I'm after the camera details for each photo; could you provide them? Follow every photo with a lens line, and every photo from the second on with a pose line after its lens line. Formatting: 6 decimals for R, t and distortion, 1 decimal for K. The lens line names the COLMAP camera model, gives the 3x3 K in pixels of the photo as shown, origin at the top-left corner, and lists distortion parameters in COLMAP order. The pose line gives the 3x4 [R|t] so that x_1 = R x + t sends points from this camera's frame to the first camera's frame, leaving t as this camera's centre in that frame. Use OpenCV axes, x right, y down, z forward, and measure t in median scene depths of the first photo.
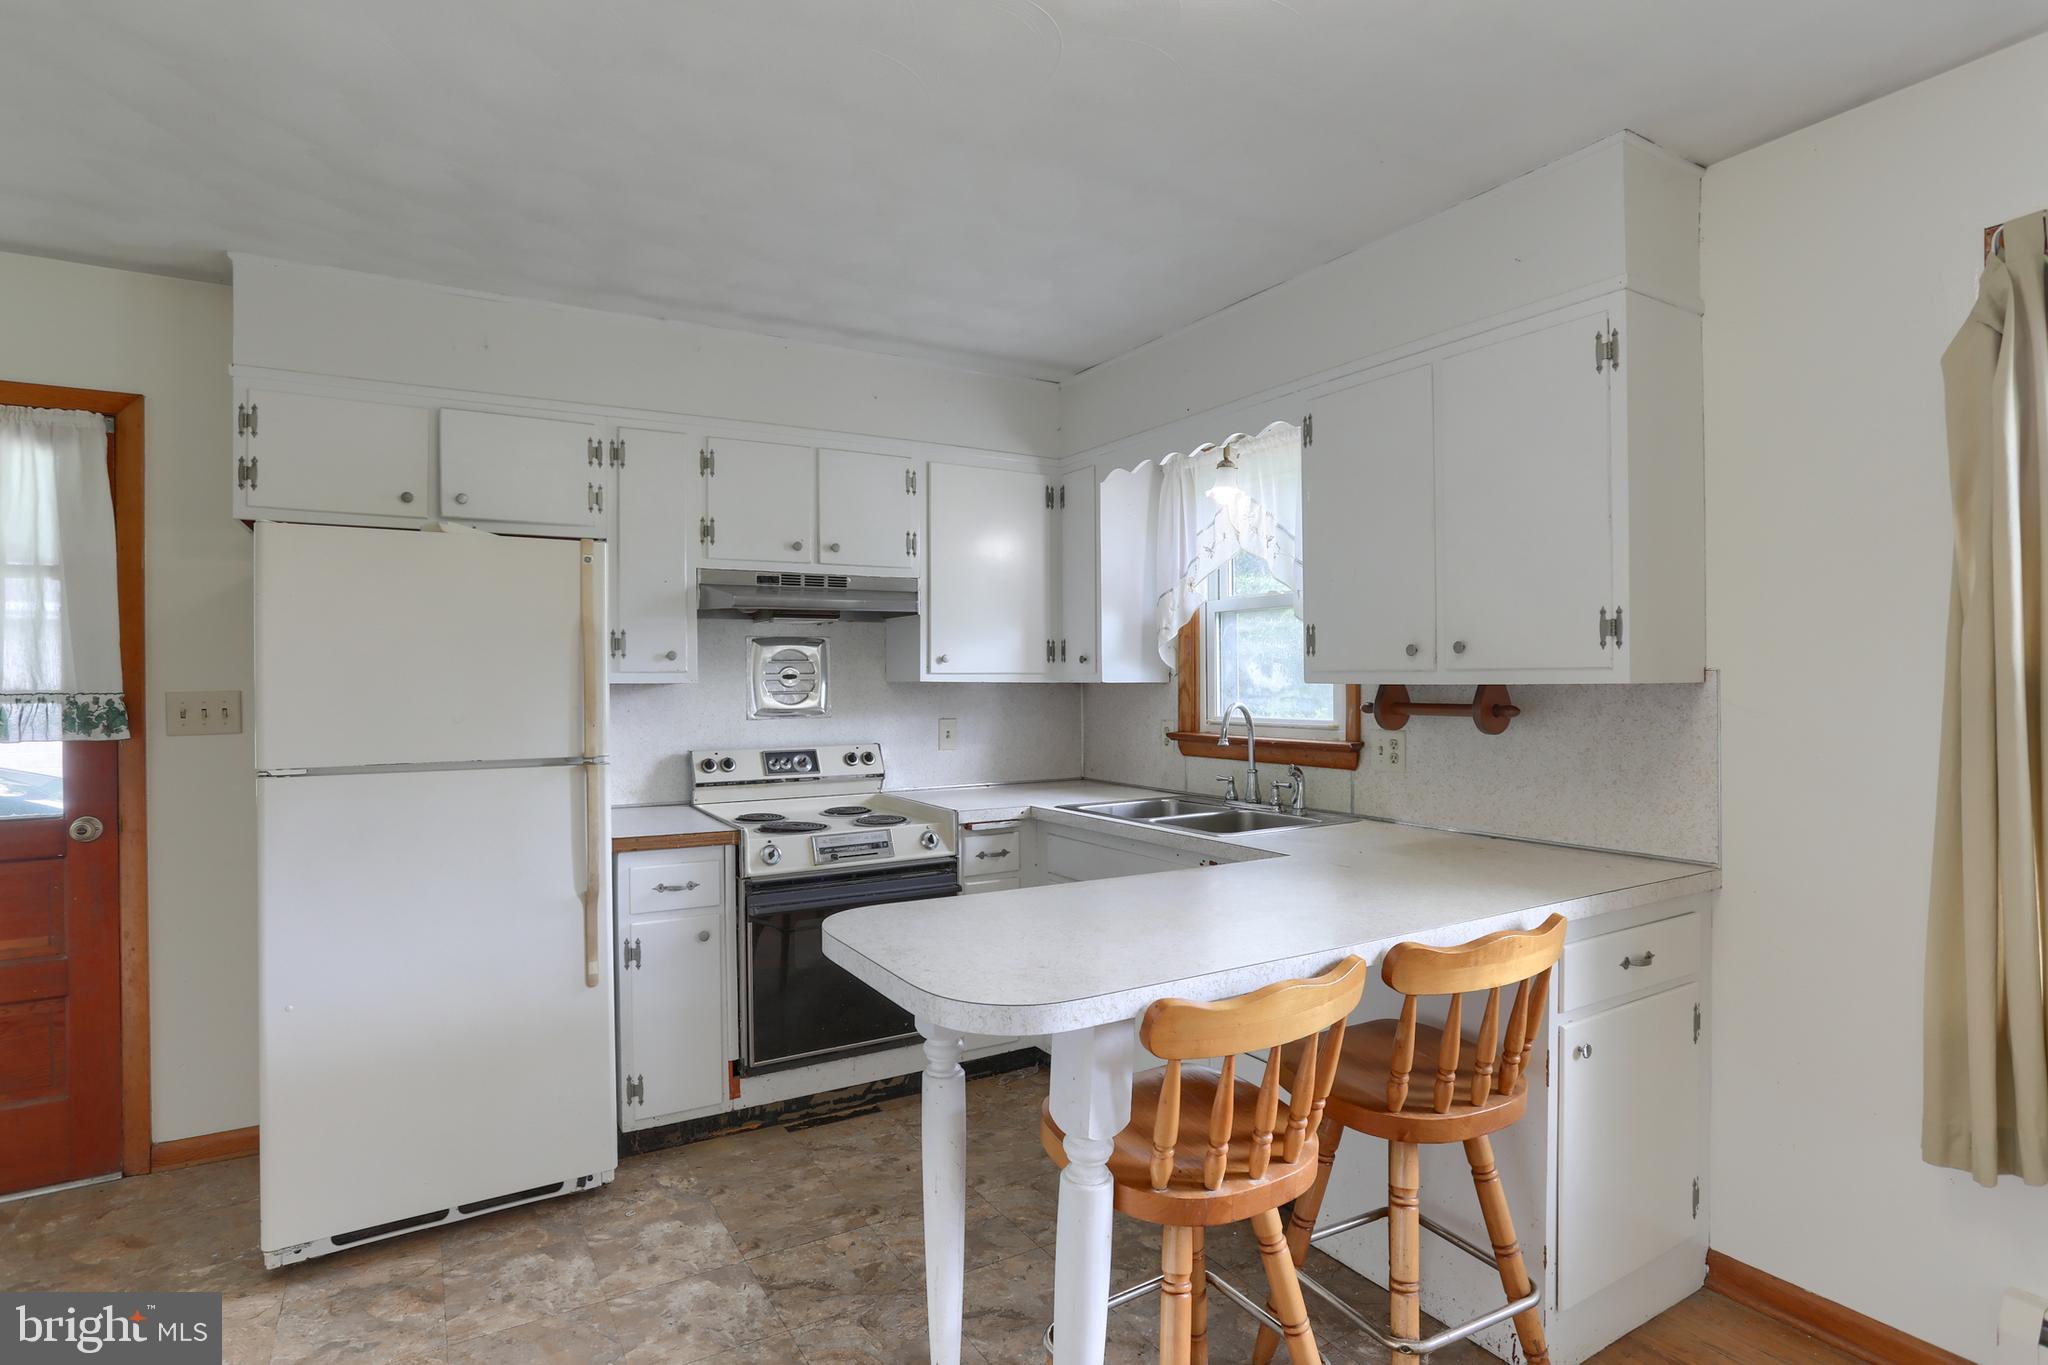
lens RADIAL K [[1051.9, 0, 1024.0], [0, 1051.9, 682.5], [0, 0, 1]] dist [-0.055773, 0.031391]
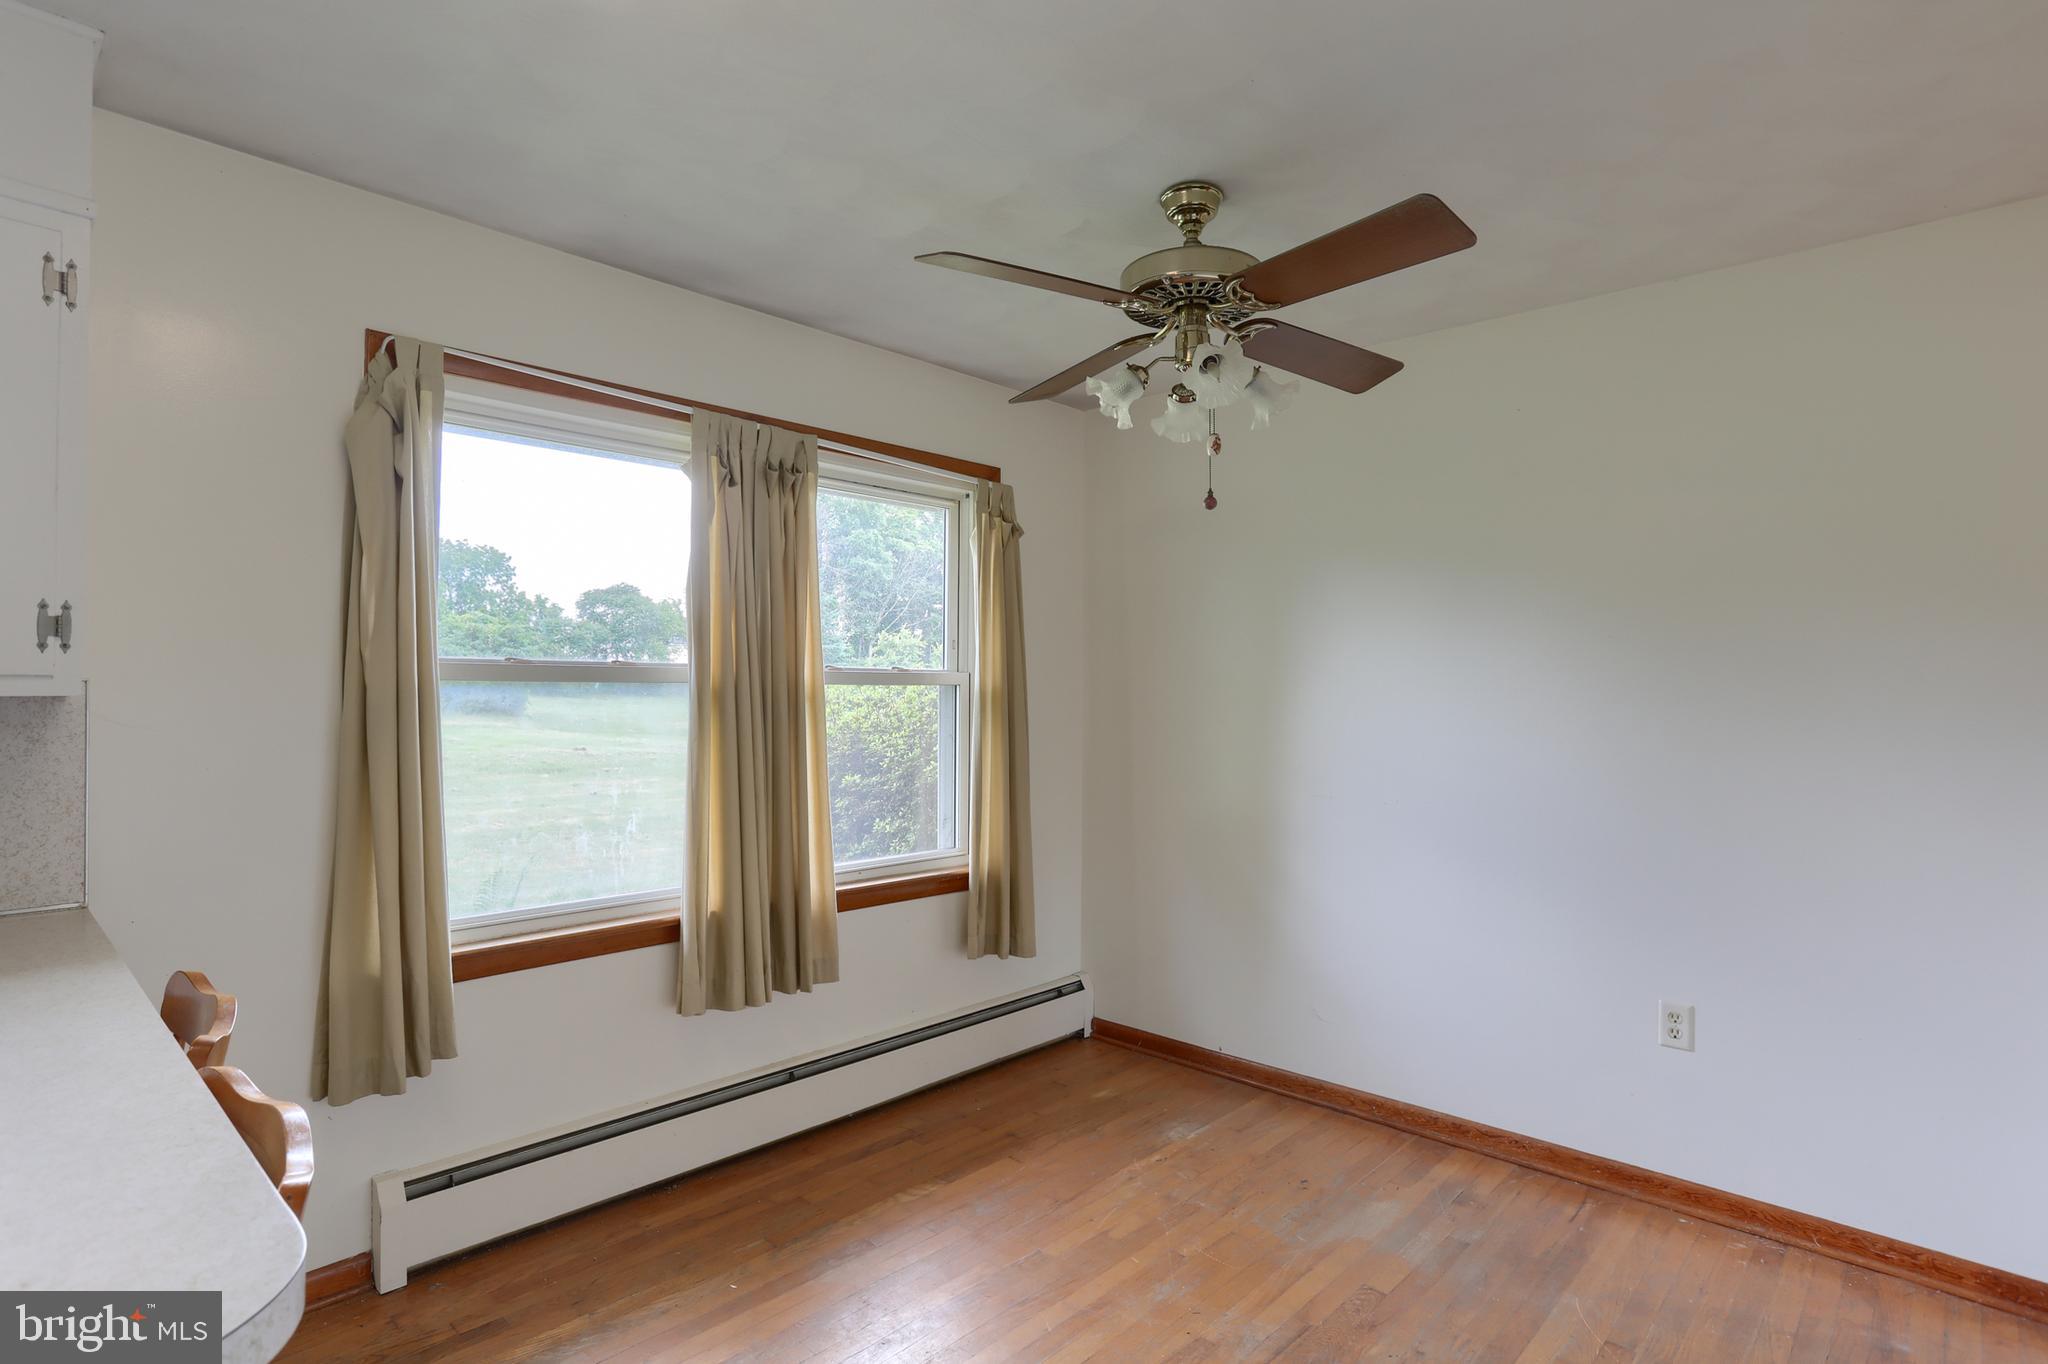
lens RADIAL K [[1051.9, 0, 1024.0], [0, 1051.9, 682.0], [0, 0, 1]] dist [-0.055773, 0.031391]
pose [[-0.276011, 0.016038, 0.961021, -0.271582], [0.004662, 0.999871, -0.015348, 0.004149], [-0.961143, 0.000244, -0.276050, 0.331023]]
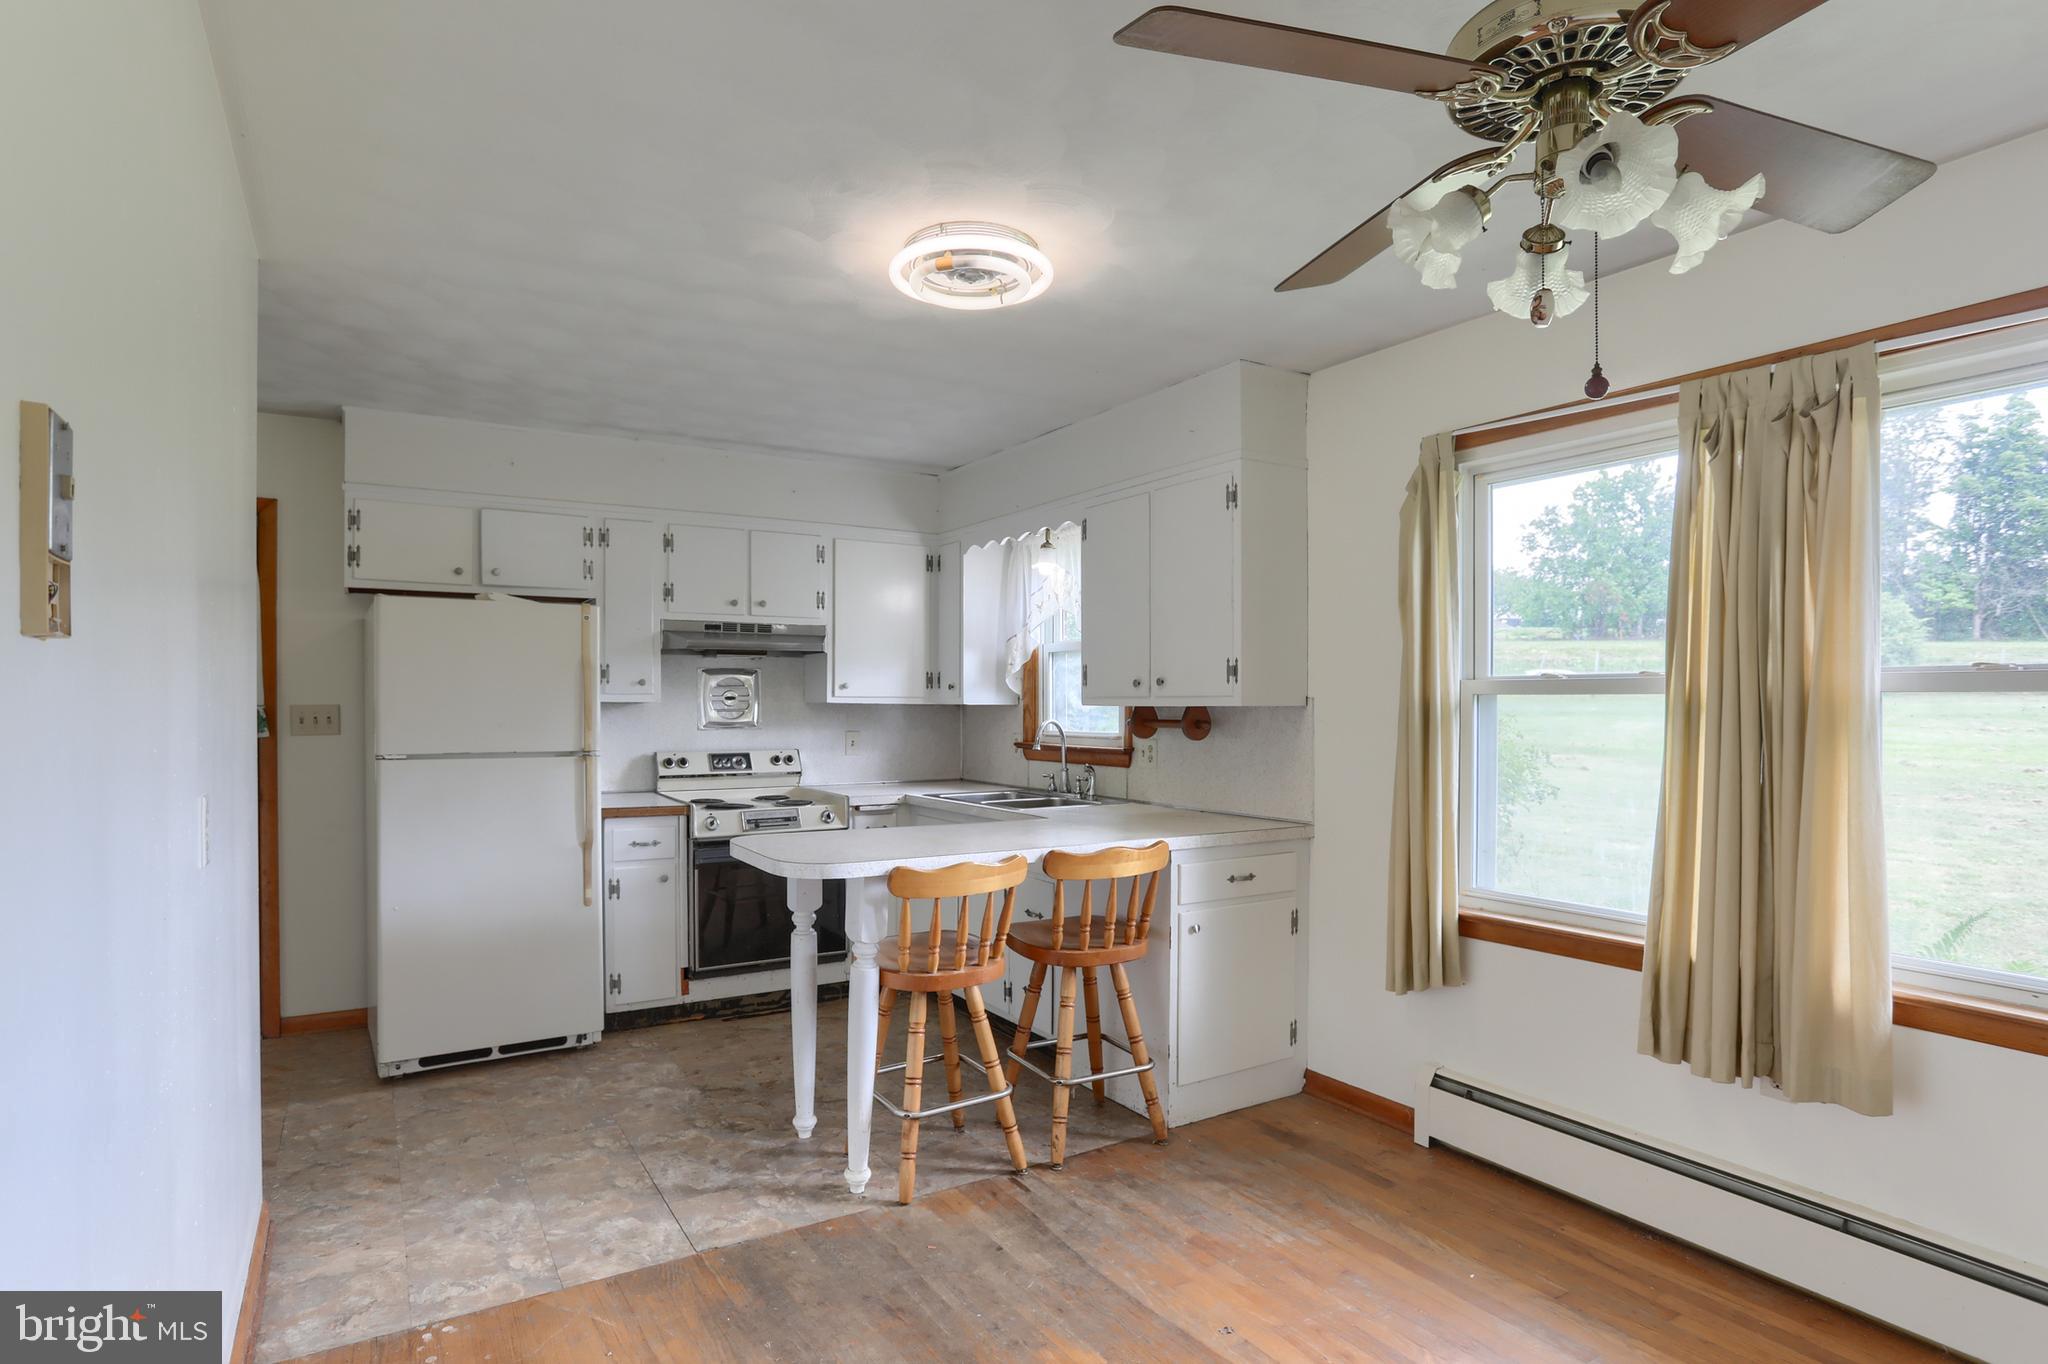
lens RADIAL K [[1086.5, 0, 1014.2], [0, 1086.5, 716.6], [0, 0, 1]] dist [-0.059987, 0.037842]
pose [[0.999901, 0.007685, 0.011785, 0.141590], [-0.007784, 0.999935, 0.008364, 0.004244], [-0.011720, -0.008455, 0.999896, -0.442978]]
